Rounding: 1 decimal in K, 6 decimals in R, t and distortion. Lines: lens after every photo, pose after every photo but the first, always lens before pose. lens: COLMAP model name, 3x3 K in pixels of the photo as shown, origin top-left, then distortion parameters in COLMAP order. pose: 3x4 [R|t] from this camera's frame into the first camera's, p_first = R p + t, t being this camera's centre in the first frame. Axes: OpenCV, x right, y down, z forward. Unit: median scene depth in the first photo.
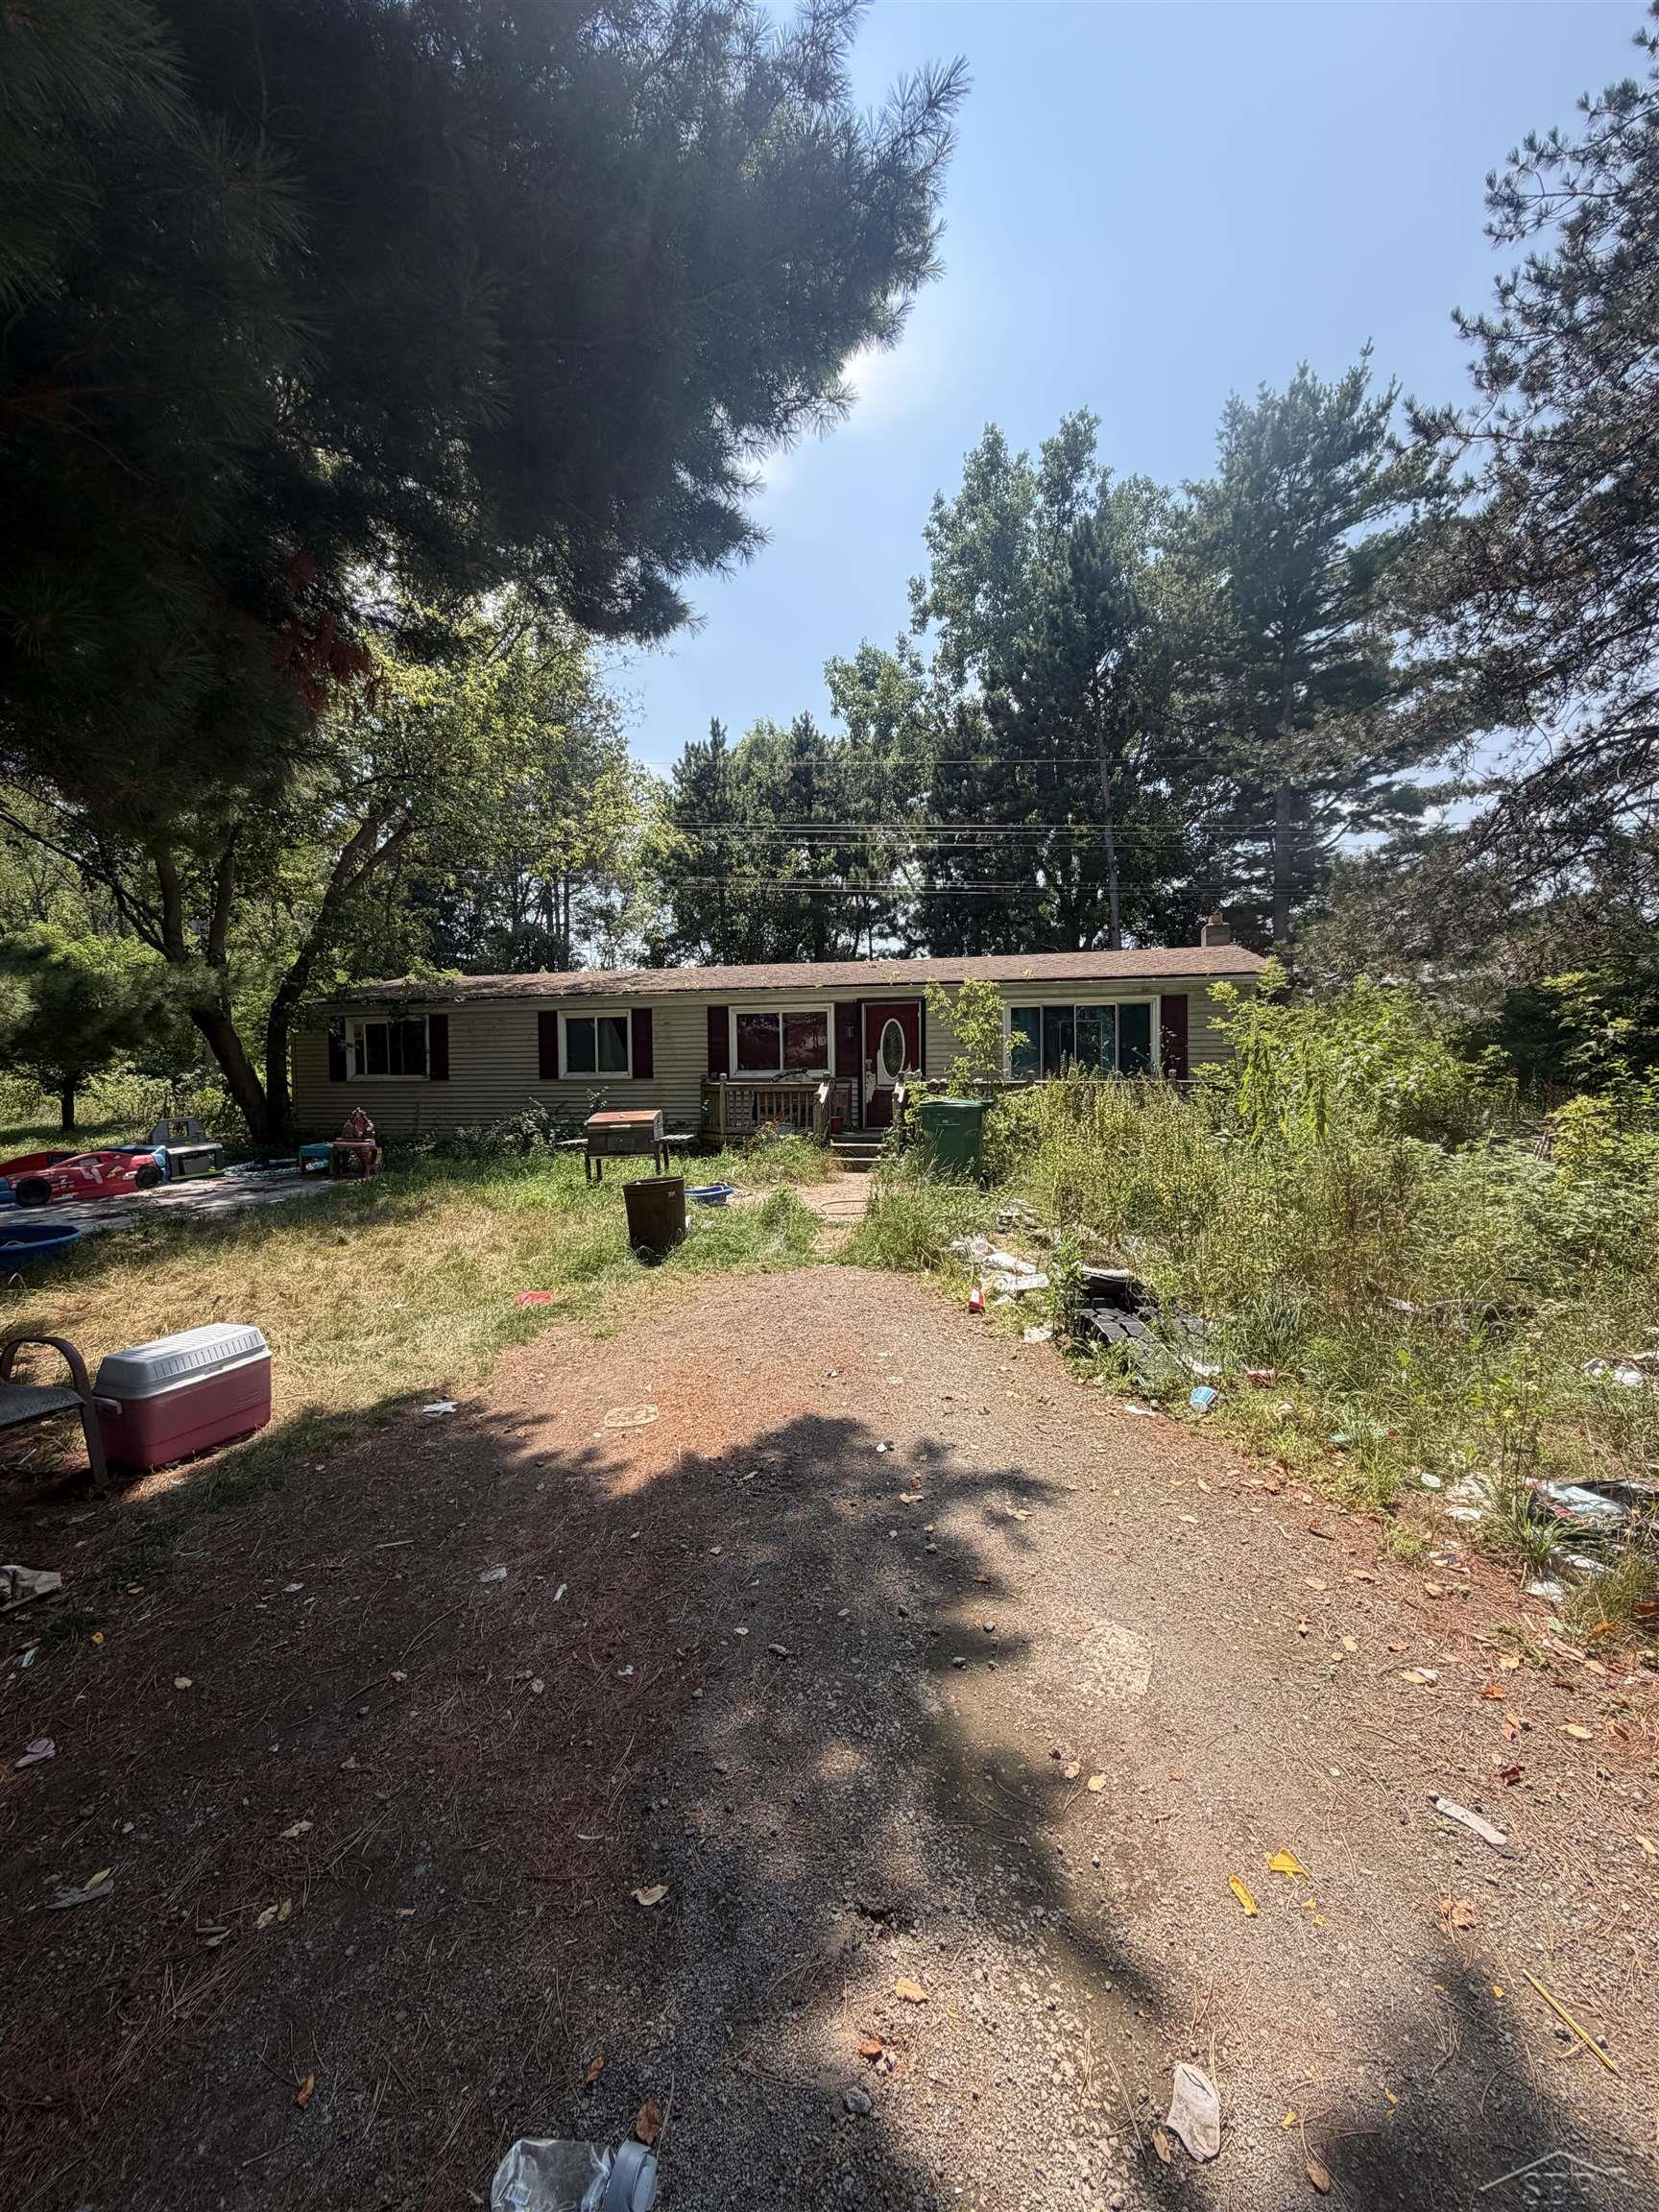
lens RADIAL K [[884.4, 0, 830.6], [0, 884.4, 1098.3], [0, 0, 1]] dist [0.002188, -0.000269]
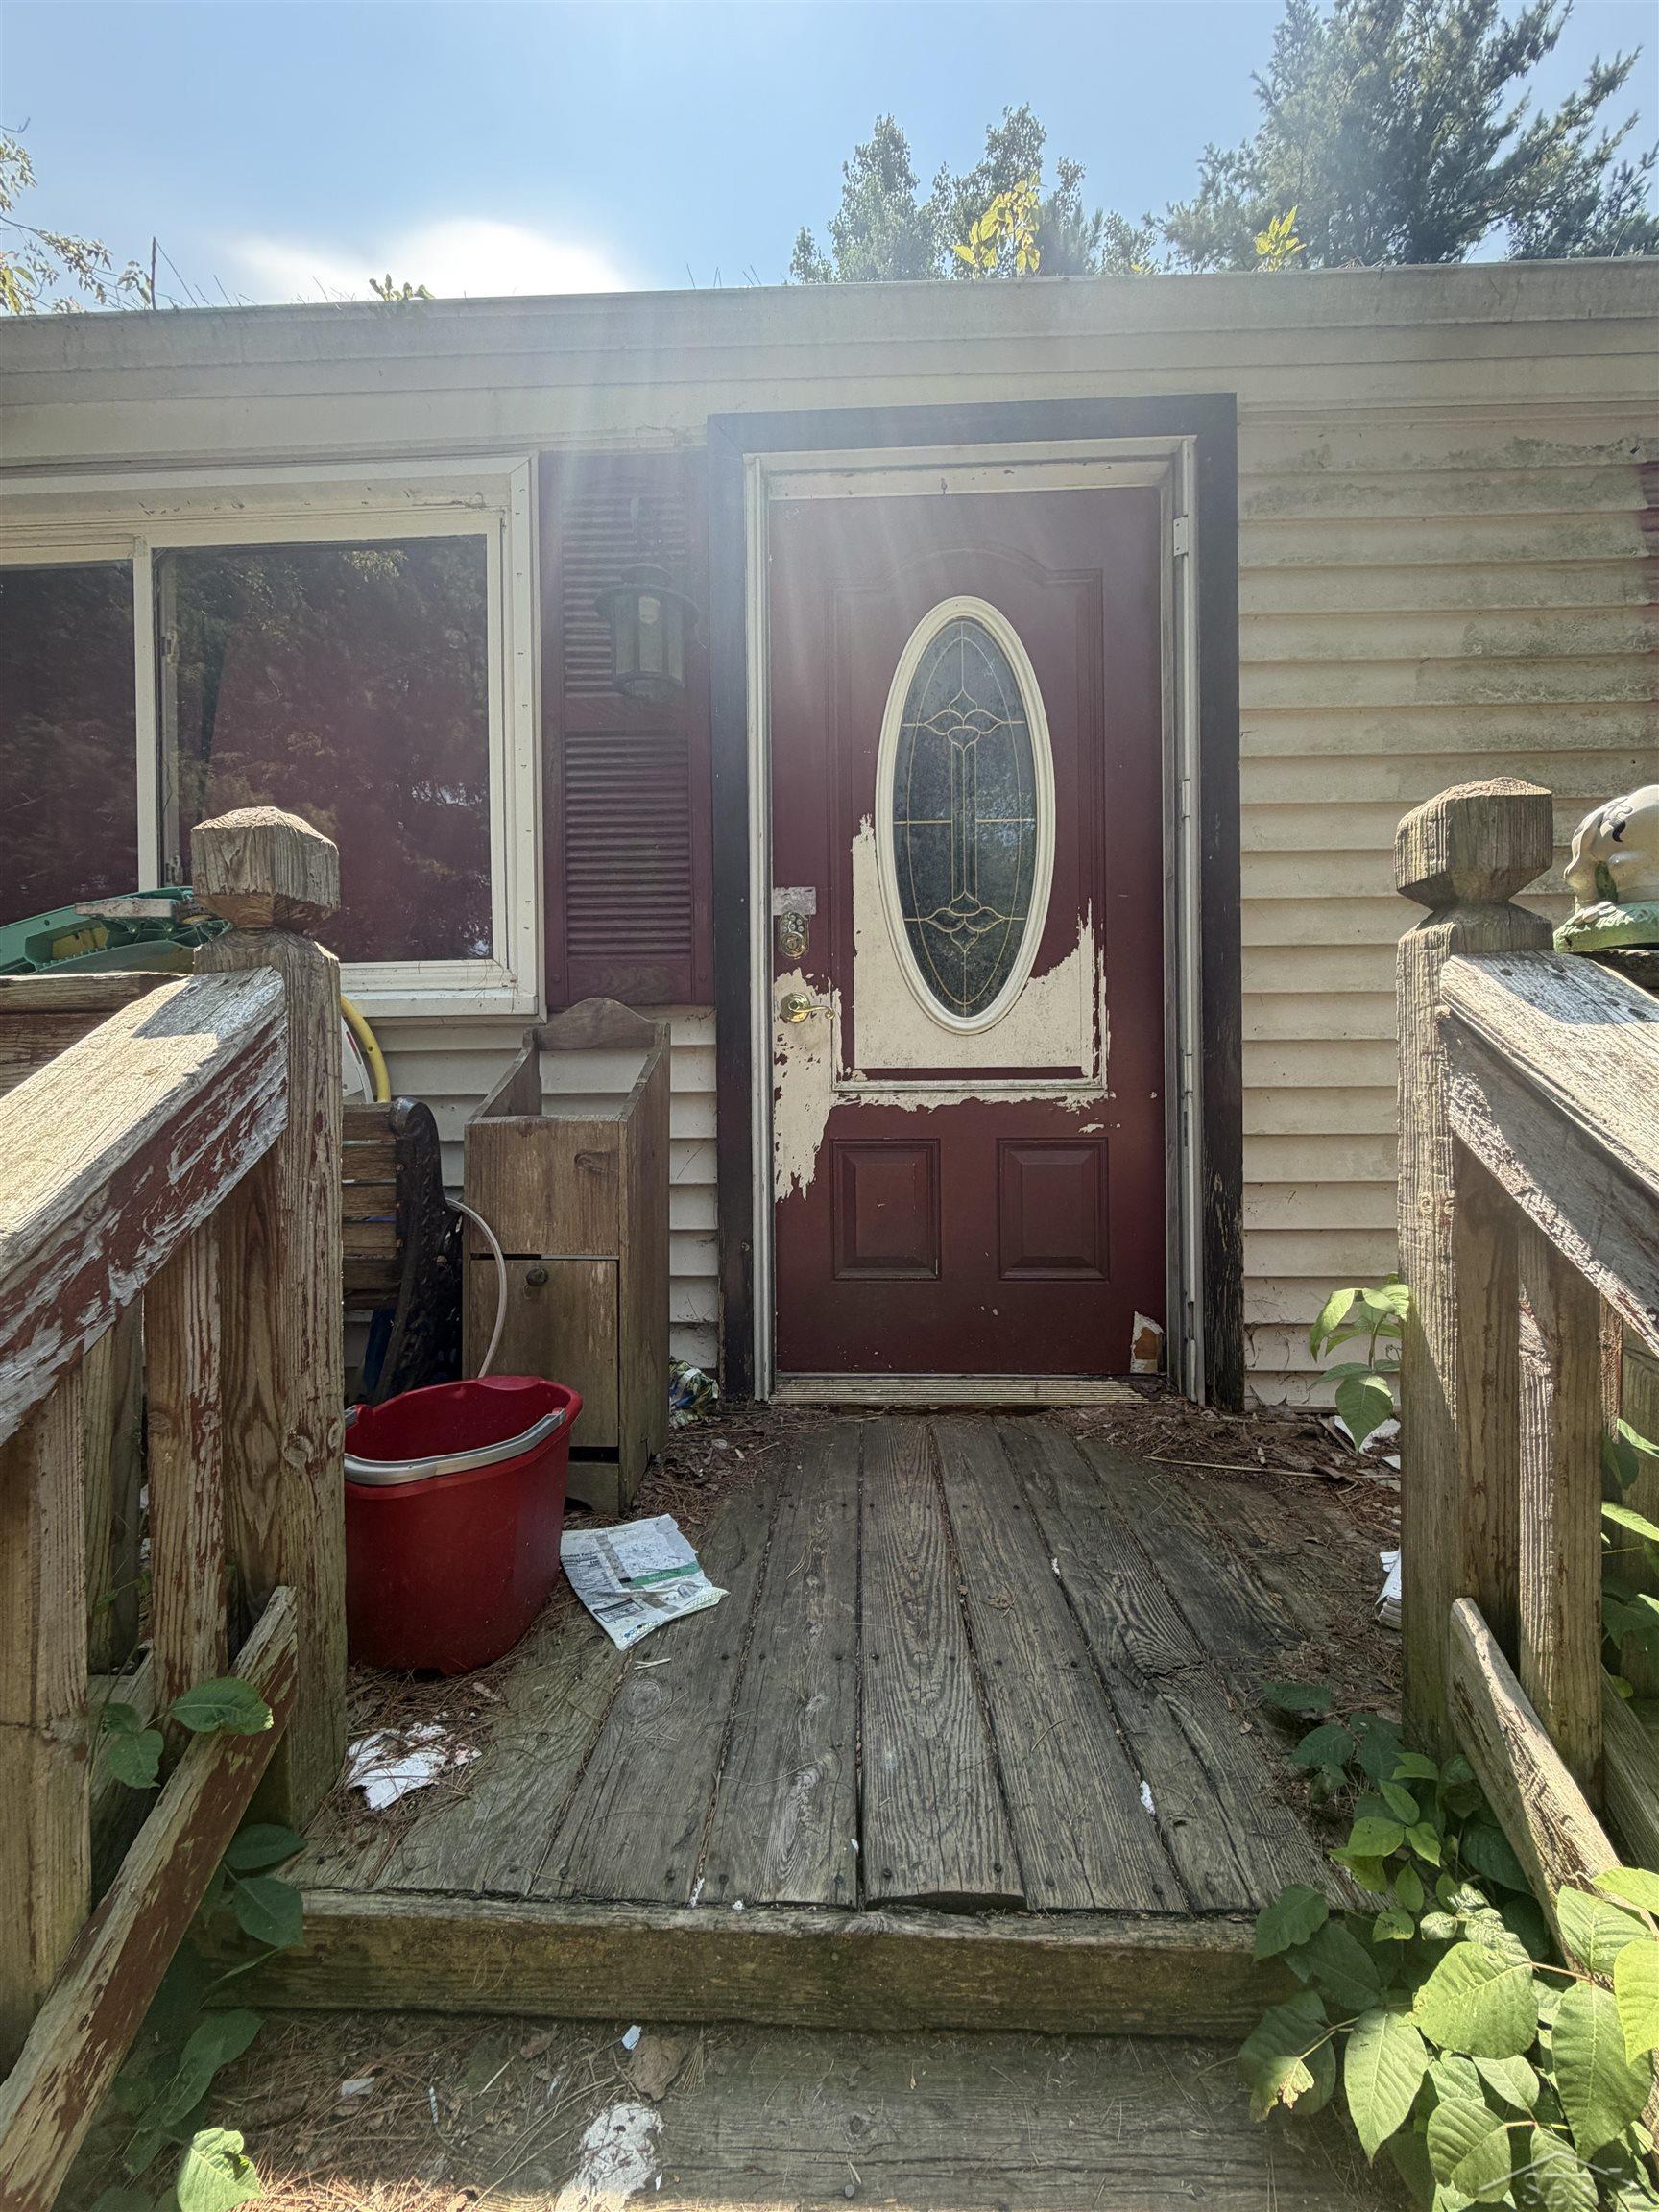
lens RADIAL K [[884.4, 0, 835.9], [0, 884.4, 1108.7], [0, 0, 1]] dist [0.002188, -0.000269]
pose [[0.979783, -0.001516, 0.200056, 0.021595], [0.004698, 0.999870, -0.015430, -0.006780], [-0.200006, 0.016058, 0.979663, 0.860438]]
